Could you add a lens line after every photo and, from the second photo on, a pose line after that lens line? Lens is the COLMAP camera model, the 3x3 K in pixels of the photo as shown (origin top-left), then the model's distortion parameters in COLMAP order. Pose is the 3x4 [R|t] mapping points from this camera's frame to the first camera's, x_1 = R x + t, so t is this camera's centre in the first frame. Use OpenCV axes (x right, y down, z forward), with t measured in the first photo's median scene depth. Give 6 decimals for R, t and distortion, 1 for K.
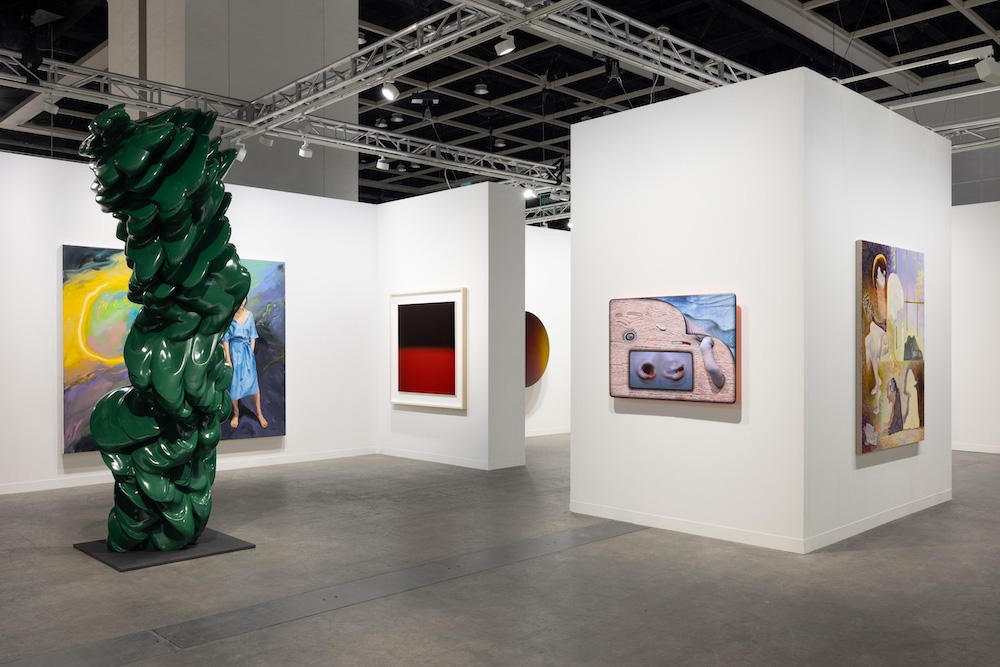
lens RADIAL K [[828.2, 0, 456.8], [0, 828.2, 355.4], [0, 0, 1]] dist [-0.013260, -0.009181]
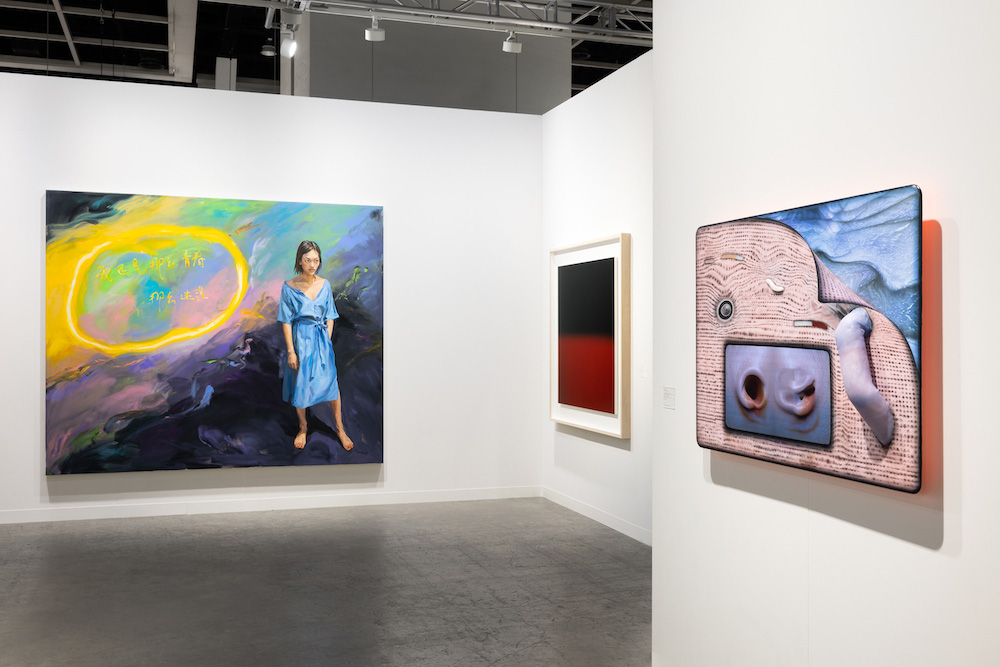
lens RADIAL K [[964.8, 0, 496.0], [0, 964.8, 330.8], [0, 0, 1]] dist [-0.016967, 0.000000]
pose [[0.915453, 0.005605, -0.402386, 0.229740], [-0.011127, 0.999873, -0.011387, -0.003668], [0.402271, 0.014901, 0.915399, 0.373970]]
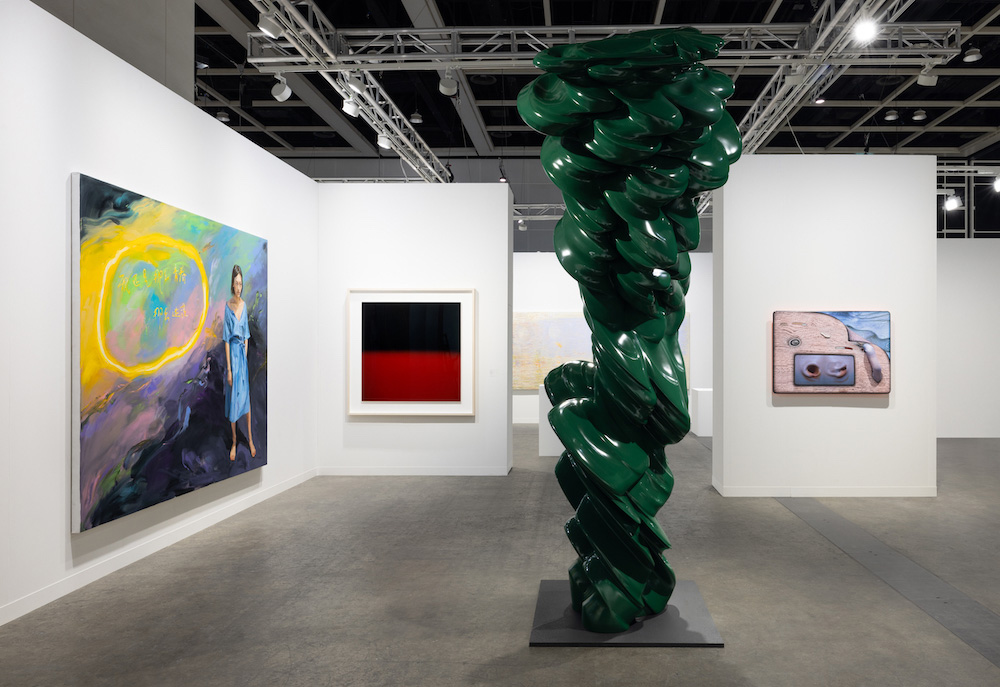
lens RADIAL K [[728.7, 0, 560.8], [0, 728.7, 359.0], [0, 0, 1]] dist [-0.009494, -0.002824]
pose [[0.683869, -0.006172, 0.729578, -0.609682], [0.005471, 0.999979, 0.003331, -0.003193], [-0.729584, 0.001713, 0.683889, 0.397347]]
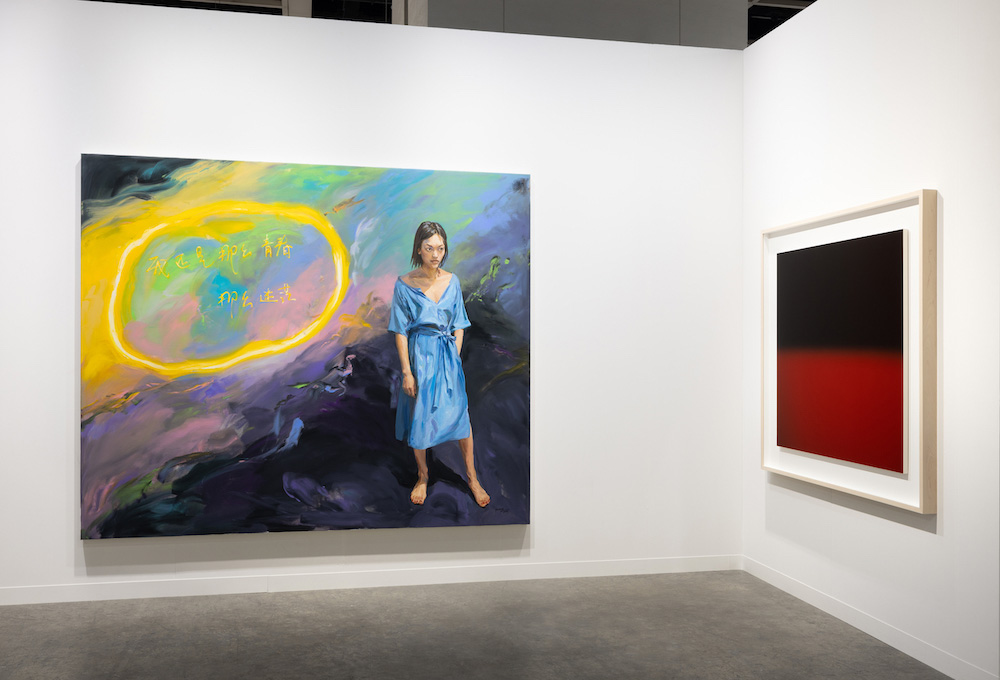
lens RADIAL K [[881.7, 0, 477.0], [0, 881.7, 340.5], [0, 0, 1]] dist [-0.002504, -0.012949]
pose [[0.860488, 0.003317, -0.509460, 0.041217], [-0.012218, 0.999826, -0.014128, -0.006308], [0.509325, 0.018382, 0.860378, 0.625869]]
